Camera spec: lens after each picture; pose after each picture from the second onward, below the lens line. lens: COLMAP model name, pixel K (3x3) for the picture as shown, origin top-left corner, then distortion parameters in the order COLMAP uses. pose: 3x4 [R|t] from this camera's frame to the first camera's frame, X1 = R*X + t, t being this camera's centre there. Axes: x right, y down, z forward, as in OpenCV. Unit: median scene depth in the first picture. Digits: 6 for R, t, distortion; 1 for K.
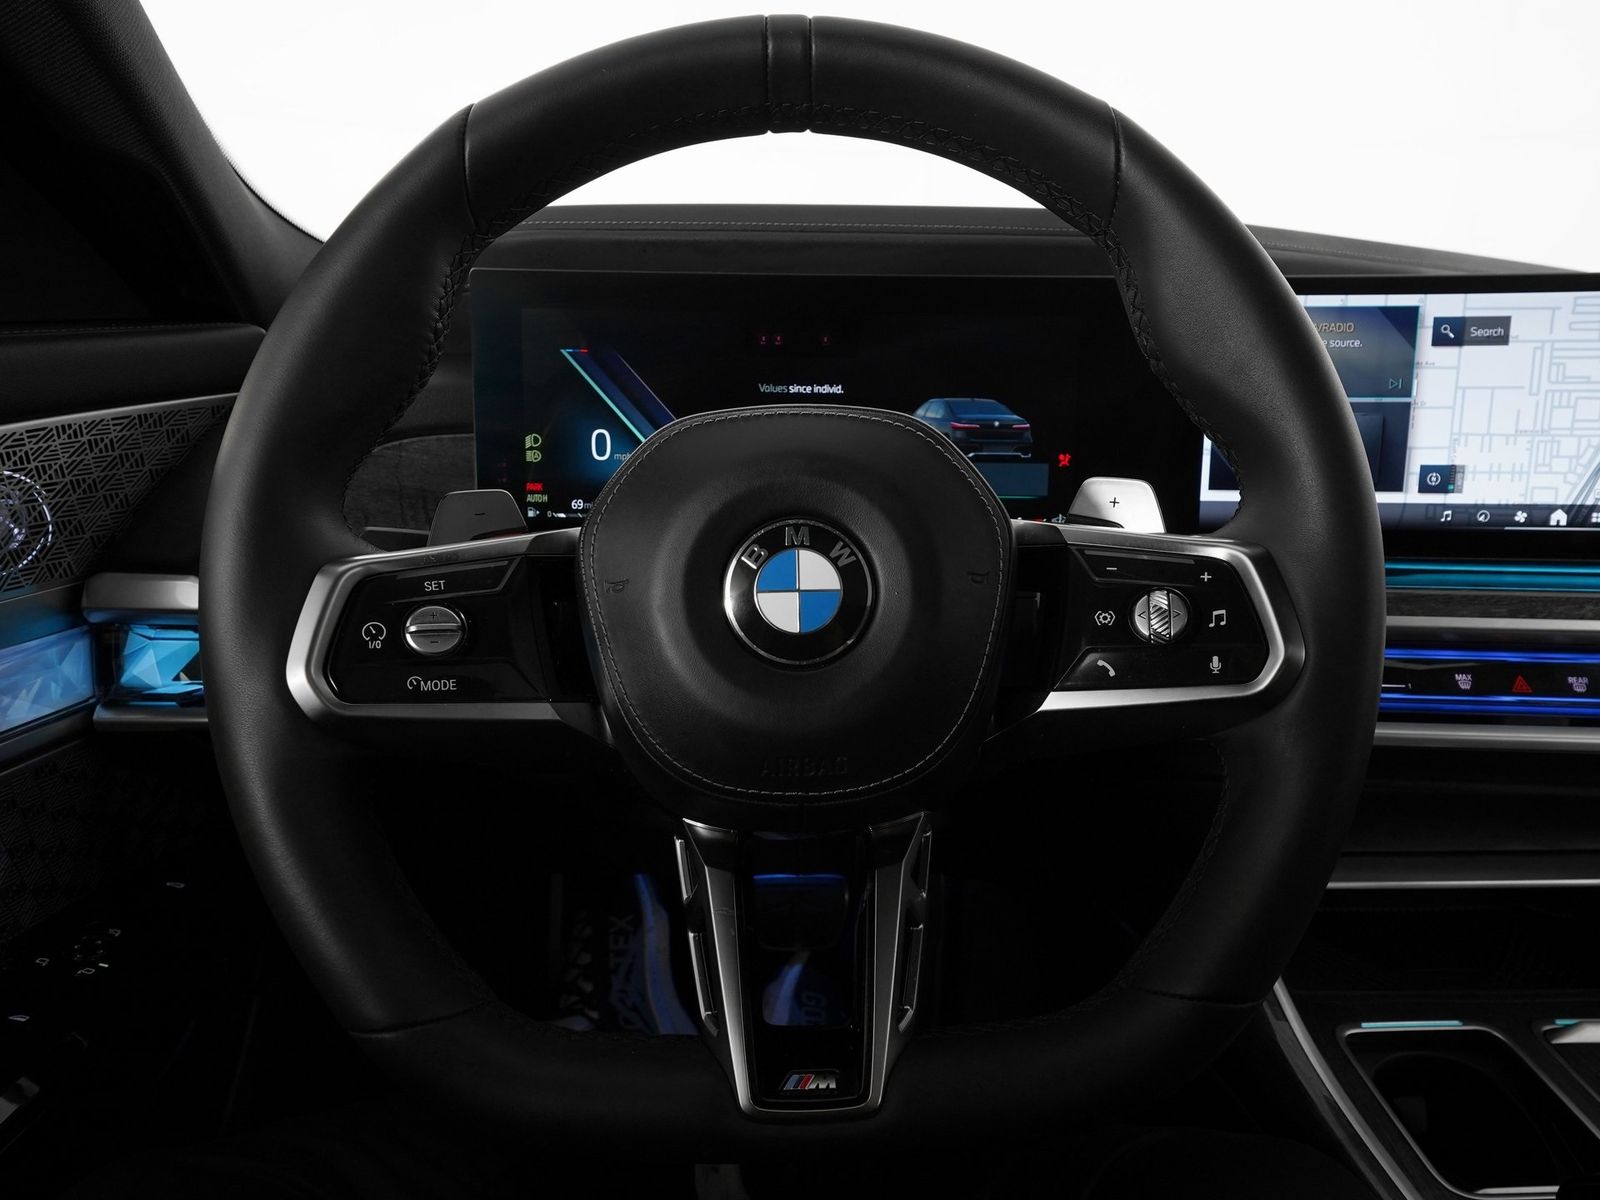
lens RADIAL K [[836.9, 0, 829.0], [0, 836.9, 639.0], [0, 0, 1]] dist [-0.007624, 0.000846]
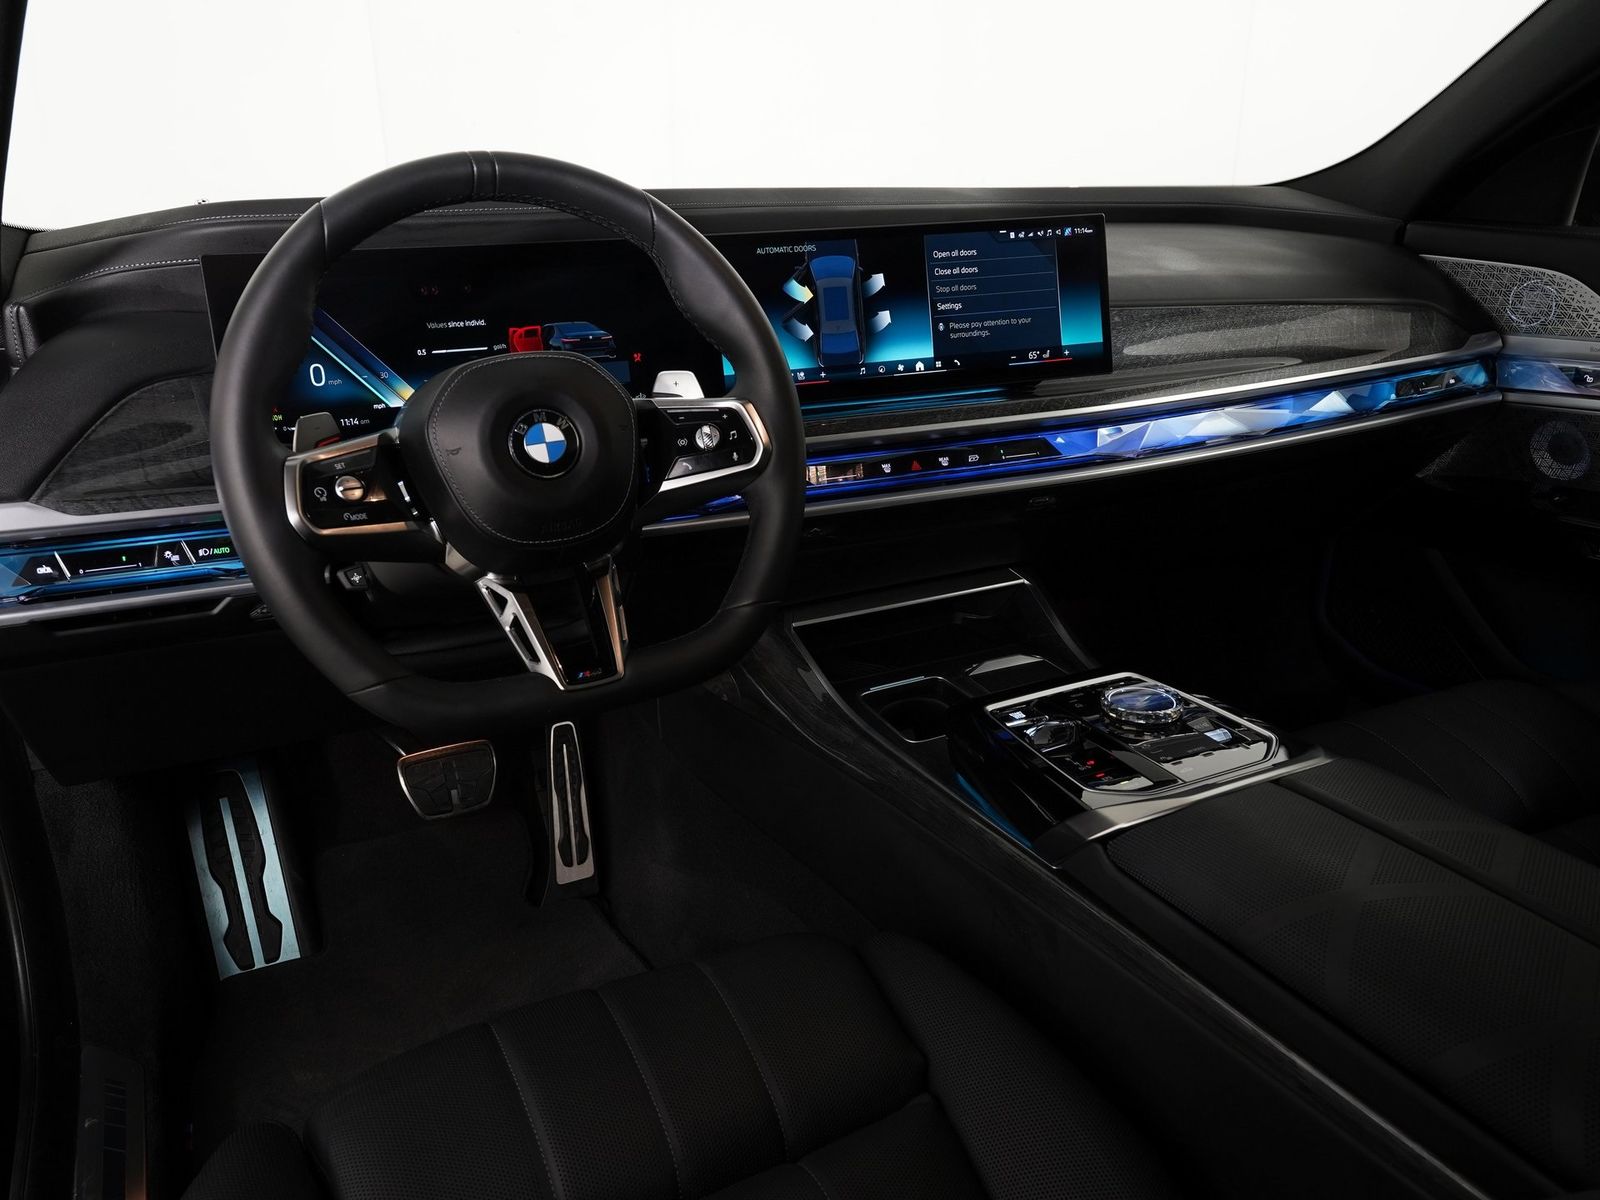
lens RADIAL K [[1154.6, 0, 796.1], [0, 1154.6, 590.4], [0, 0, 1]] dist [0.000466, 0.011275]
pose [[0.896351, -0.167457, 0.410504, -0.660573], [0.158462, 0.985769, 0.056117, 0.223147], [-0.414060, 0.014748, 0.910130, -1.726999]]
